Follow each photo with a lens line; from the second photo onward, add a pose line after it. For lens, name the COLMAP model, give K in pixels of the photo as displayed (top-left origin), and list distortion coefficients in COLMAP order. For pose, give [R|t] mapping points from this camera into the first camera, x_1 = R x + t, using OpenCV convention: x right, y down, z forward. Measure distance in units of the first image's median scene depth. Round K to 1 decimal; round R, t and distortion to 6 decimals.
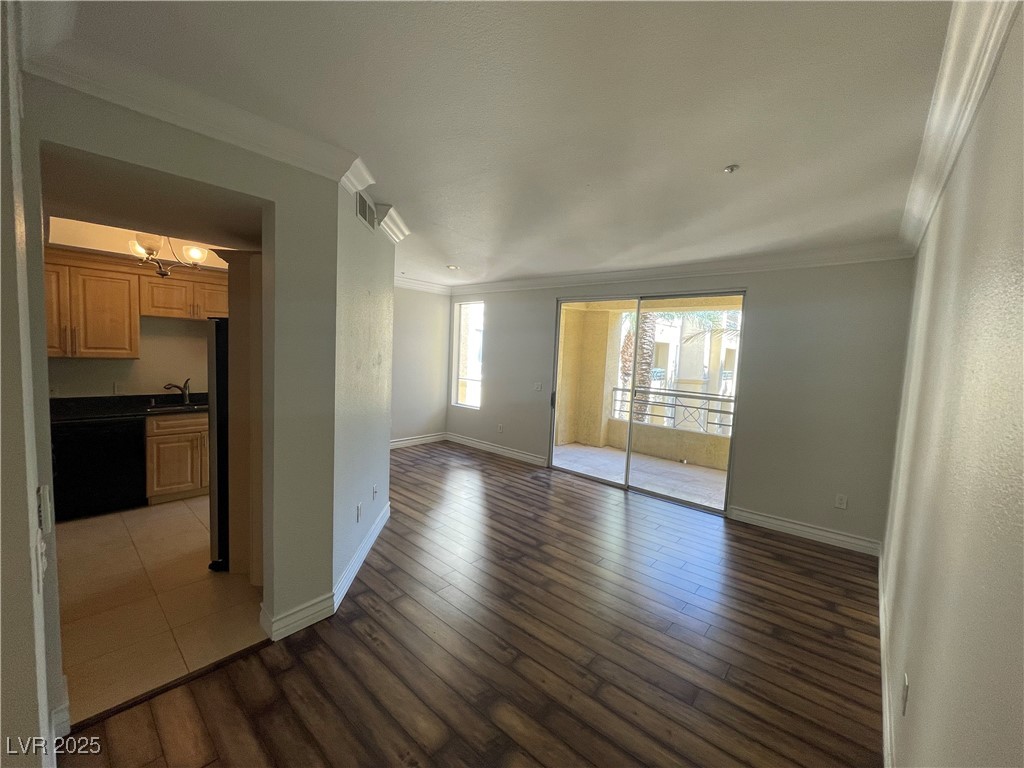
lens RADIAL K [[414.1, 0, 513.6], [0, 414.1, 382.4], [0, 0, 1]] dist [-0.003704, 0.000432]
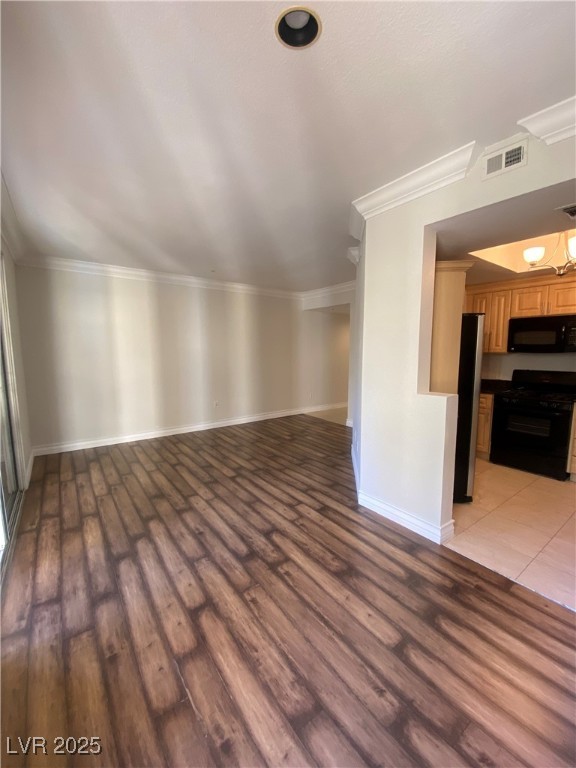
lens RADIAL K [[313.1, 0, 288.0], [0, 313.1, 384.0], [0, 0, 1]] dist [0.015137, -0.018646]
pose [[-0.974319, -0.067137, 0.214930, -0.278421], [-0.024130, 0.980150, 0.196781, -0.100514], [-0.223875, 0.186542, -0.956599, 1.710606]]
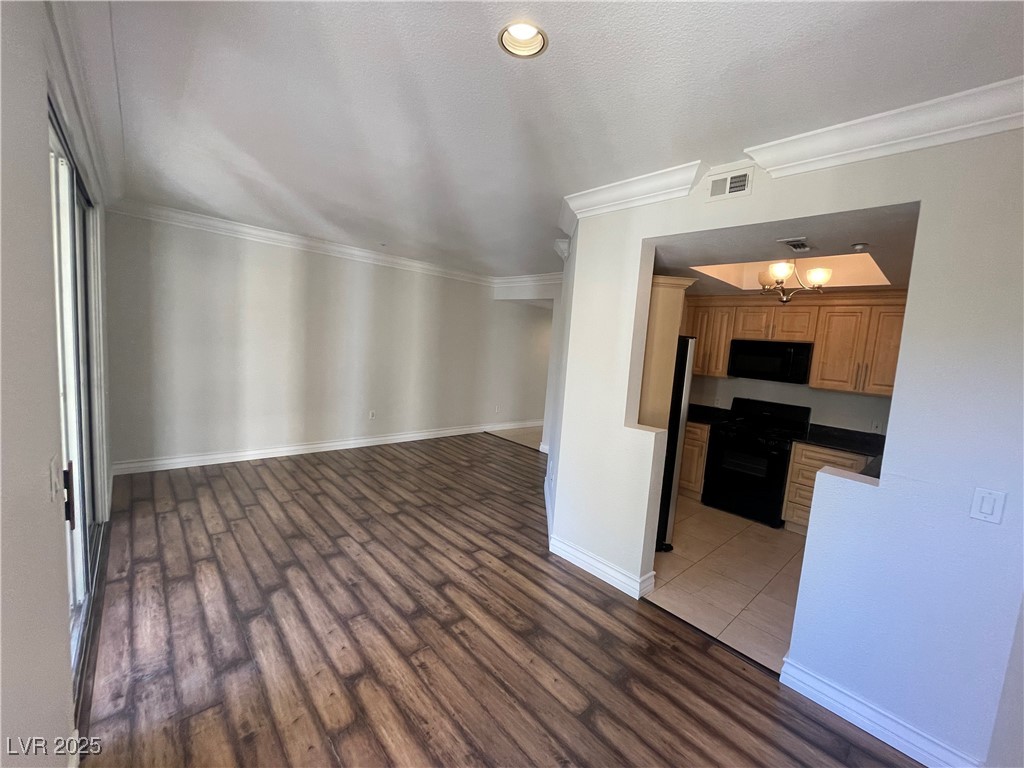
lens RADIAL K [[414.1, 0, 513.6], [0, 414.1, 382.4], [0, 0, 1]] dist [-0.003704, 0.000432]
pose [[-0.986664, -0.129810, 0.098203, -0.267943], [-0.110962, 0.977813, 0.177676, -0.145540], [-0.119088, 0.164409, -0.979177, 1.772659]]
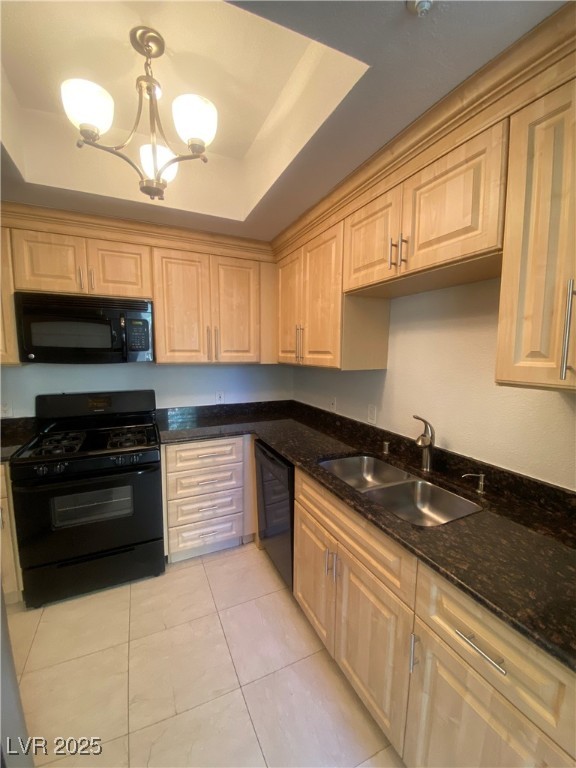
lens RADIAL K [[308.9, 0, 282.2], [0, 308.9, 385.4], [0, 0, 1]] dist [0.023776, -0.018603]
pose [[-0.404134, 0.055748, -0.912999, -0.472944], [-0.095125, 0.990167, 0.102566, -0.071505], [0.909740, 0.128300, -0.394857, 1.106451]]
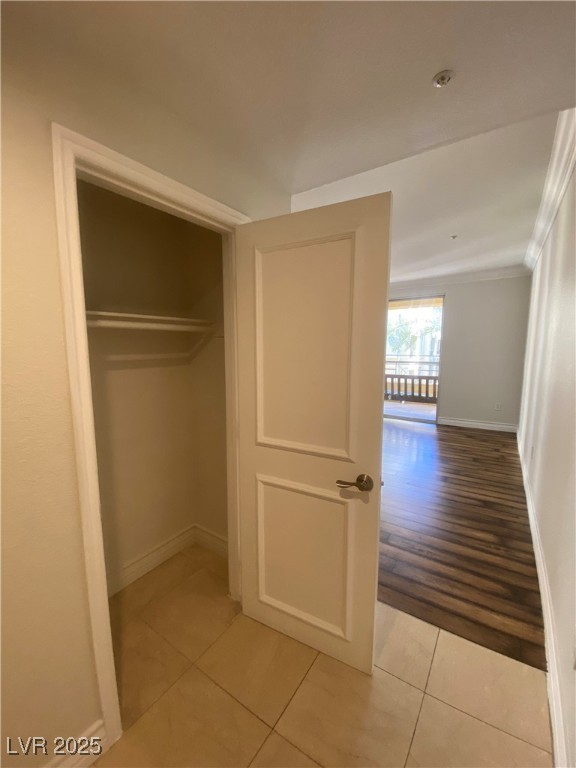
lens RADIAL K [[313.1, 0, 288.0], [0, 313.1, 384.0], [0, 0, 1]] dist [0.015137, -0.018646]
pose [[0.991628, -0.059368, 0.114674, -0.299326], [0.053982, 0.997313, 0.049520, 0.059060], [-0.117306, -0.042915, 0.992168, -0.292443]]
